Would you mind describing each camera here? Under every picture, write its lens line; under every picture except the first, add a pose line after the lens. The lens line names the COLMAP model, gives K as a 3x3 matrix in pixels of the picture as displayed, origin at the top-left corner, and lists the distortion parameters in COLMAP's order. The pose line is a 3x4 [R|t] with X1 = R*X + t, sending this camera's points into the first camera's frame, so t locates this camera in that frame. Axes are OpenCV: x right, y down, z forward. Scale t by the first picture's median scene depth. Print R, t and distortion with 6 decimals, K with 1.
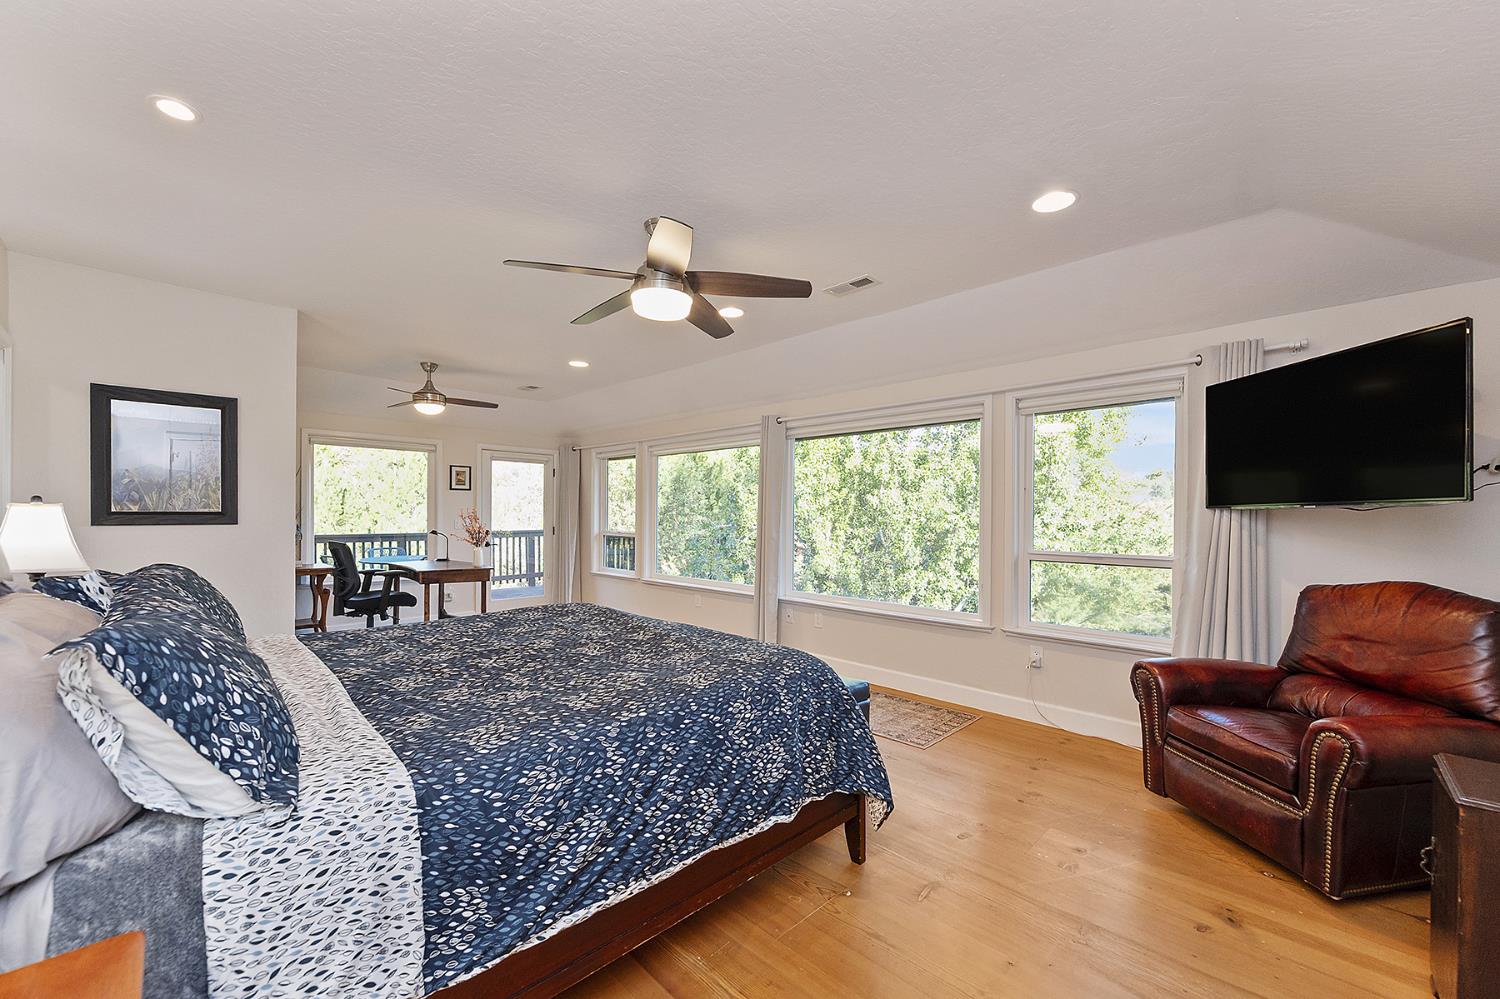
lens RADIAL K [[590.0, 0, 720.0], [0, 590.0, 524.3], [0, 0, 1]] dist [0.000603, 0.000637]
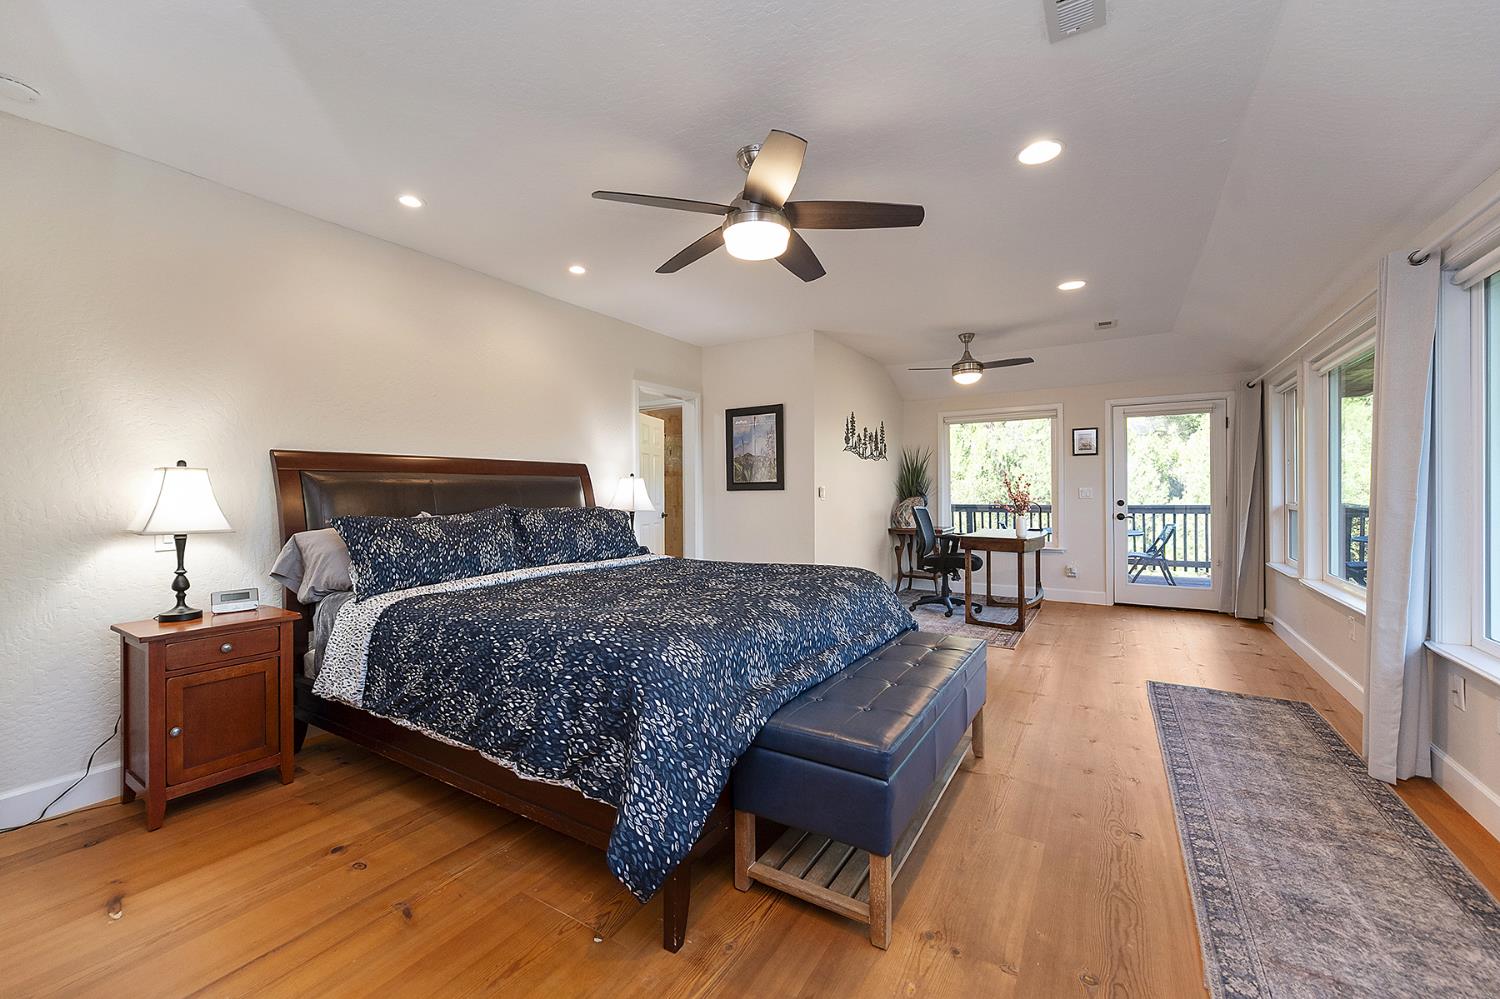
lens RADIAL K [[595.6, 0, 767.7], [0, 595.6, 494.1], [0, 0, 1]] dist [0.000029, -0.000021]
pose [[0.273522, -0.004442, -0.961856, 0.783713], [-0.006296, 0.999960, -0.006408, 0.026930], [0.961845, 0.007809, 0.273483, 0.747652]]
